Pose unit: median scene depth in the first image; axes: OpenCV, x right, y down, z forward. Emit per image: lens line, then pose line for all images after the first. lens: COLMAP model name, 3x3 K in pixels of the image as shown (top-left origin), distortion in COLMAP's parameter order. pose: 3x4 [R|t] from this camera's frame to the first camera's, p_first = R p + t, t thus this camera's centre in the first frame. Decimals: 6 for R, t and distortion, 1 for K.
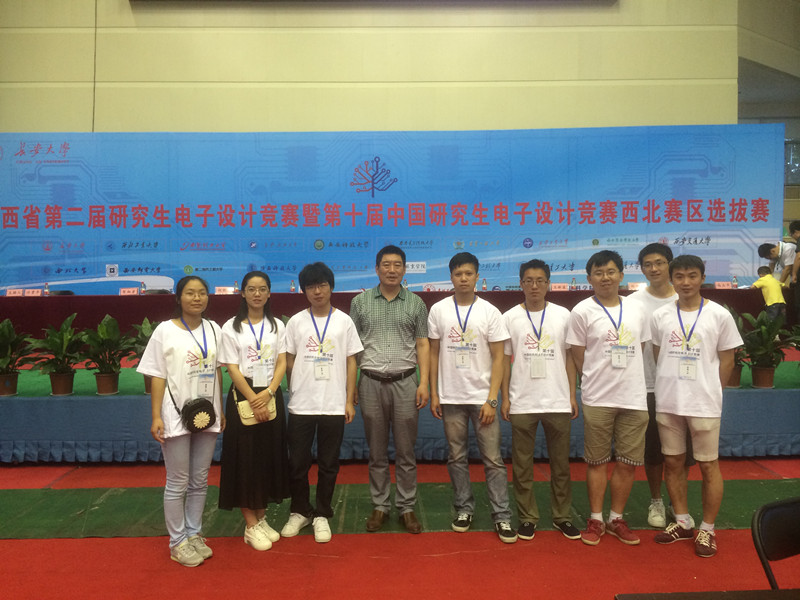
lens RADIAL K [[690.9, 0, 400.4], [0, 690.9, 302.7], [0, 0, 1]] dist [0.073142, -0.083734]
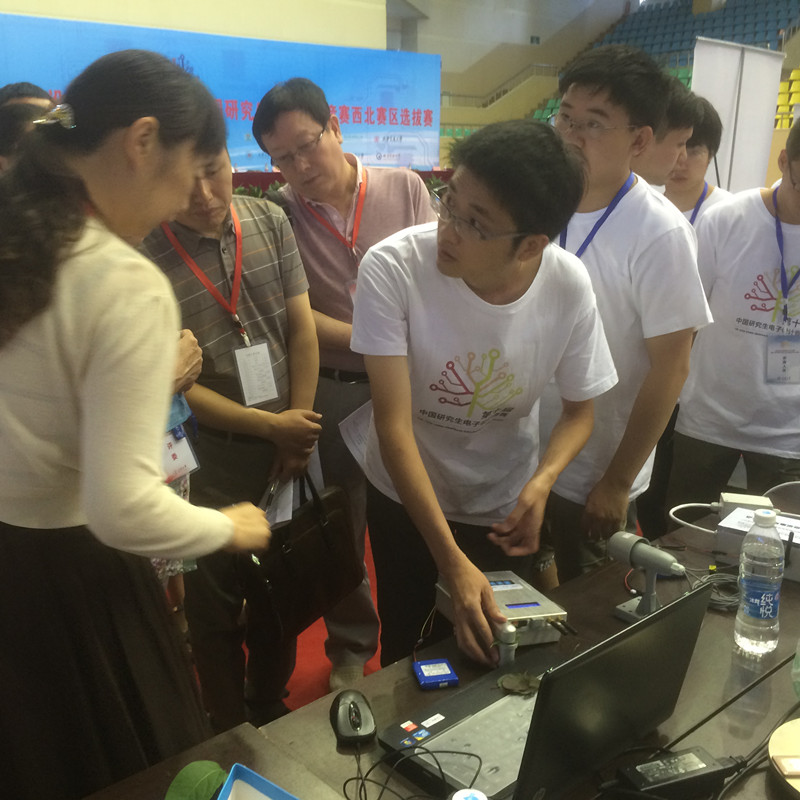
lens RADIAL K [[922.1, 0, 403.4], [0, 922.1, 398.0], [0, 0, 1]] dist [0.047804, 0.000000]
pose [[0.769328, -0.147832, 0.621514, -0.800547], [0.017859, 0.977454, 0.210390, 0.029540], [-0.638604, -0.150759, 0.754624, -0.497269]]
